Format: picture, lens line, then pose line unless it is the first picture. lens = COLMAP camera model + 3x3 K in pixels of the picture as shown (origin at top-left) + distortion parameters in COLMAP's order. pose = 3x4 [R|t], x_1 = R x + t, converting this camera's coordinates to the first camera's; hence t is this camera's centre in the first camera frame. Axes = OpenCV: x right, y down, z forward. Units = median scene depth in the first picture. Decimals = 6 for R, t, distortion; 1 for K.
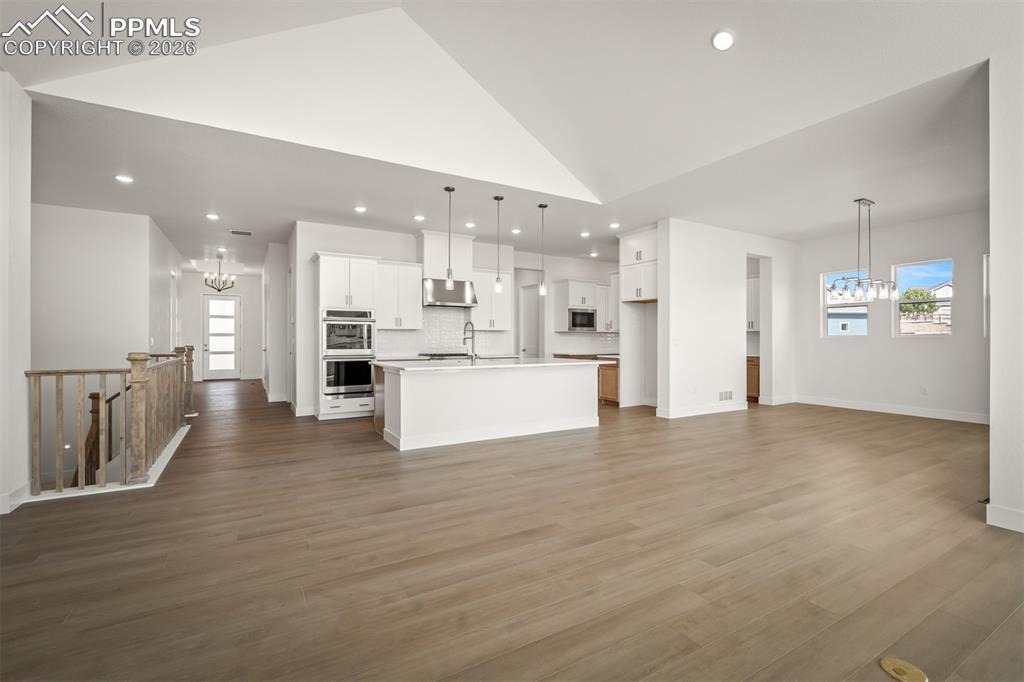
lens RADIAL K [[453.7, 0, 512.0], [0, 453.7, 338.5], [0, 0, 1]] dist [-0.007281, 0.000320]
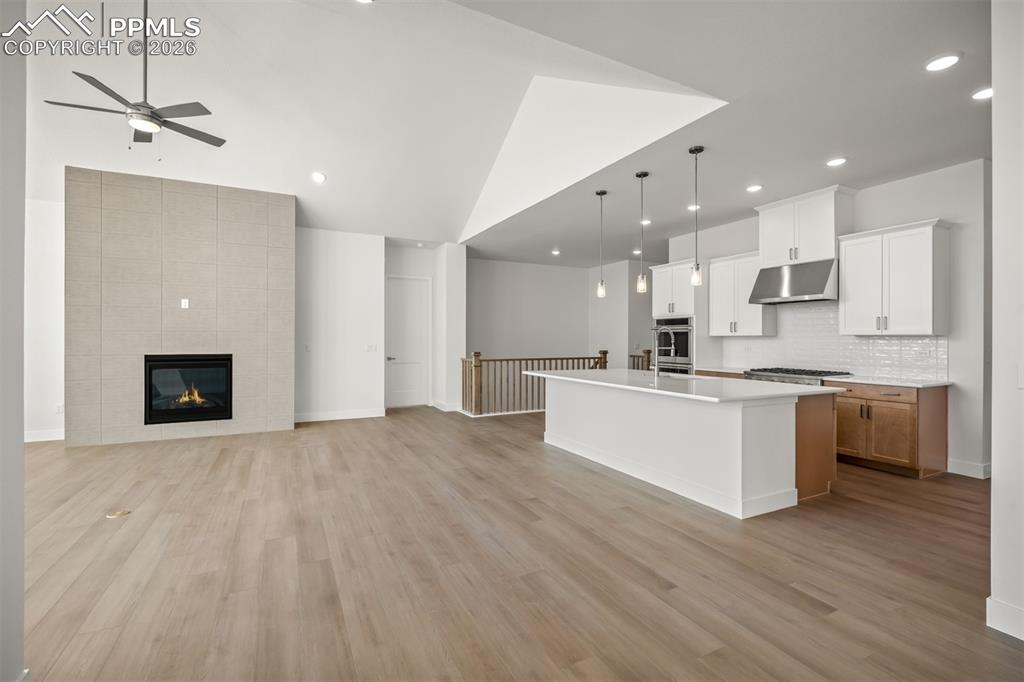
lens RADIAL K [[453.7, 0, 506.1], [0, 453.7, 340.7], [0, 0, 1]] dist [-0.007281, 0.000320]
pose [[-0.066045, 0.004624, -0.997806, 0.652643], [-0.001008, 0.999988, 0.004701, -0.015826], [0.997816, 0.001316, -0.066040, 0.675004]]
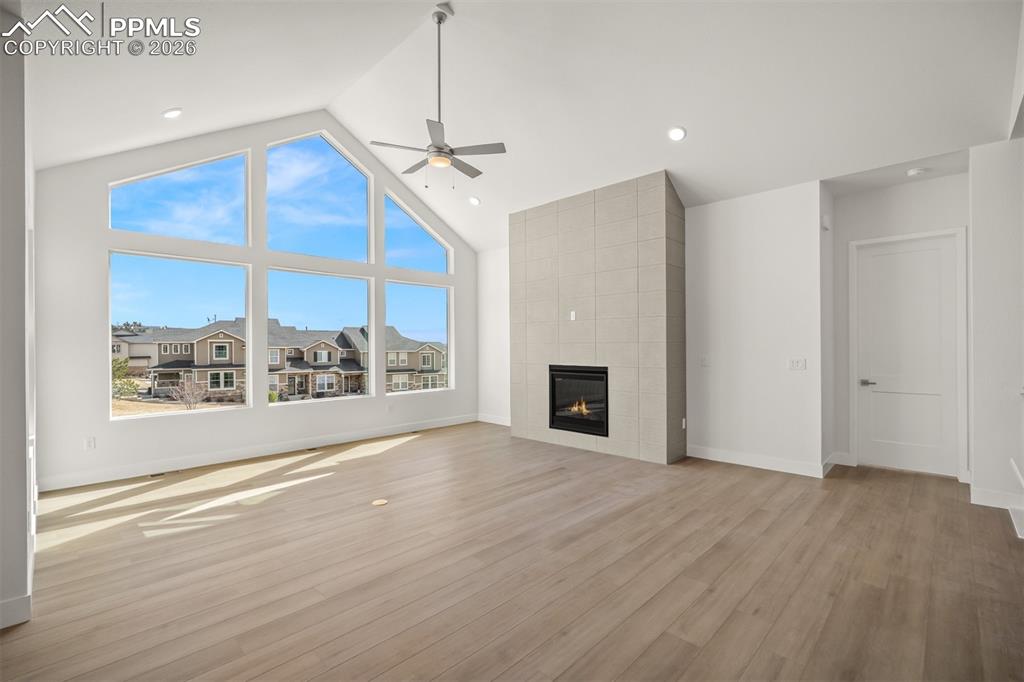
lens RADIAL K [[453.7, 0, 512.2], [0, 453.7, 343.7], [0, 0, 1]] dist [-0.007281, 0.000320]
pose [[-0.964167, 0.004817, -0.265252, 0.191074], [0.006293, 0.999969, -0.004713, -0.023563], [0.265221, -0.006213, -0.964168, 0.822889]]
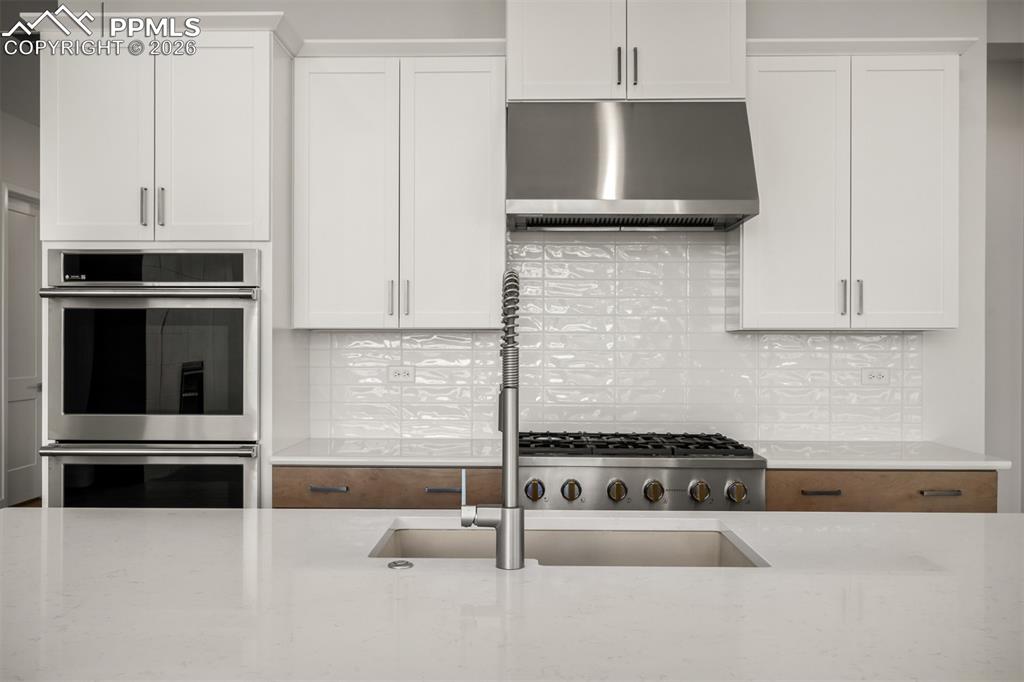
lens RADIAL K [[924.9, 0, 517.1], [0, 924.9, 347.2], [0, 0, 1]] dist [-0.021749, 0.001022]
pose [[0.858256, 0.009369, -0.513136, 0.049494], [-0.002178, 0.999891, 0.014613, -0.018808], [0.513217, -0.011425, 0.858183, 0.661674]]
